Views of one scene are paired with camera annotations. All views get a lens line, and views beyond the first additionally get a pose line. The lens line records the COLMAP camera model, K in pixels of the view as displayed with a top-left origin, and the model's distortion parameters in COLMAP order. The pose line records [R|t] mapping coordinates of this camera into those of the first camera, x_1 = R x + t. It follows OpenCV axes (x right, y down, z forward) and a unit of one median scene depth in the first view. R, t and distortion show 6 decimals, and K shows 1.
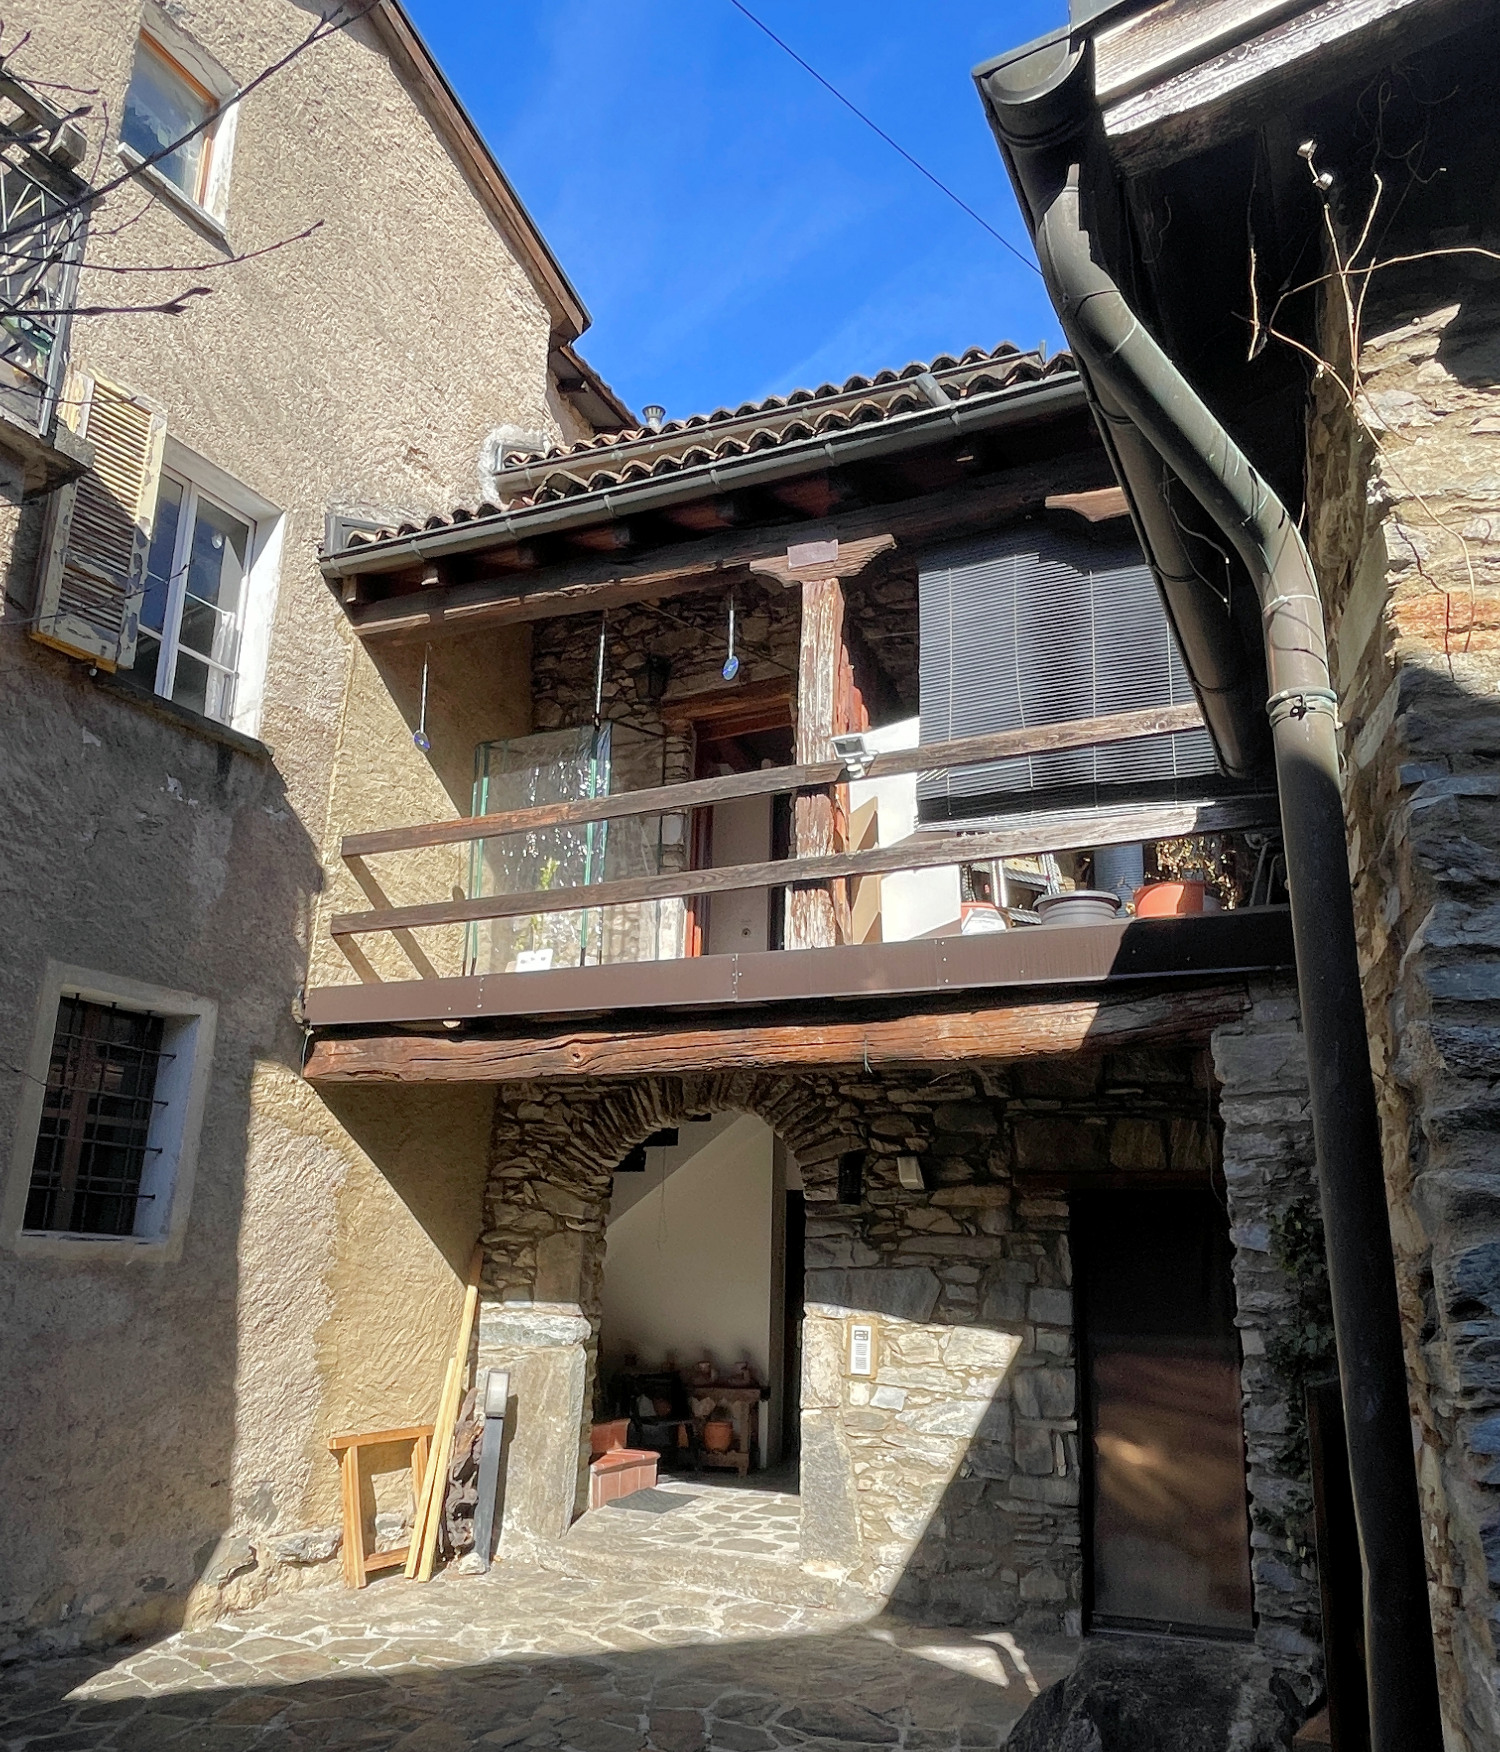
lens RADIAL K [[1451.4, 0, 750.9], [0, 1451.4, 880.4], [0, 0, 1]] dist [-0.003495, -0.000119]
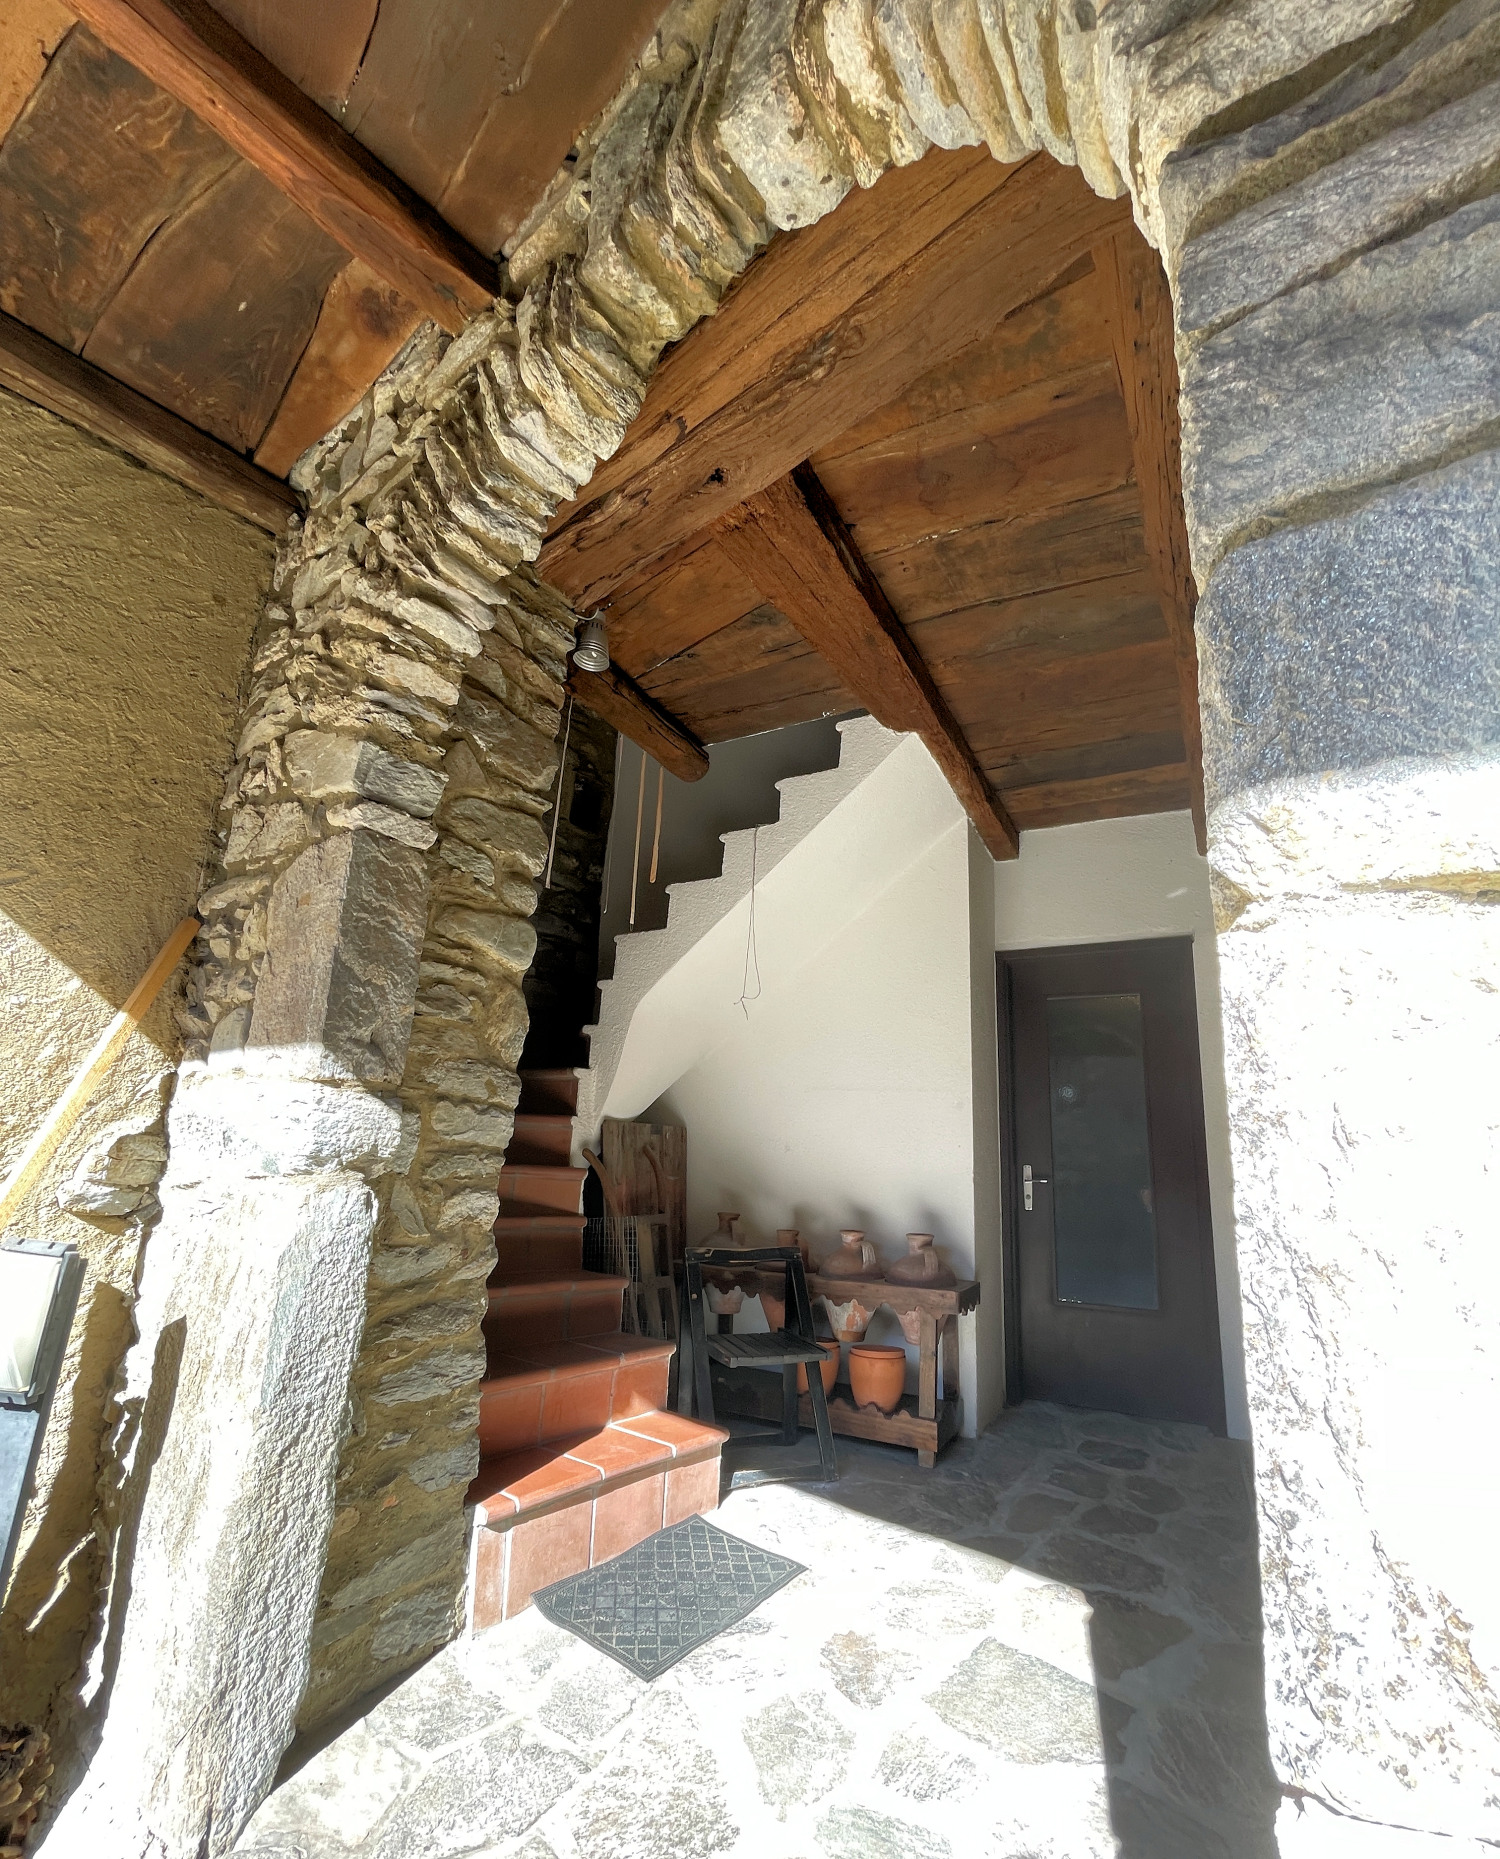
lens RADIAL K [[820.6, 0, 770.3], [0, 820.6, 982.4], [0, 0, 1]] dist [0.000467, -0.000013]
pose [[0.971584, -0.035744, -0.233980, 0.013699], [0.044623, 0.998466, 0.032766, 0.234378], [0.232450, -0.042276, 0.971689, 0.719318]]
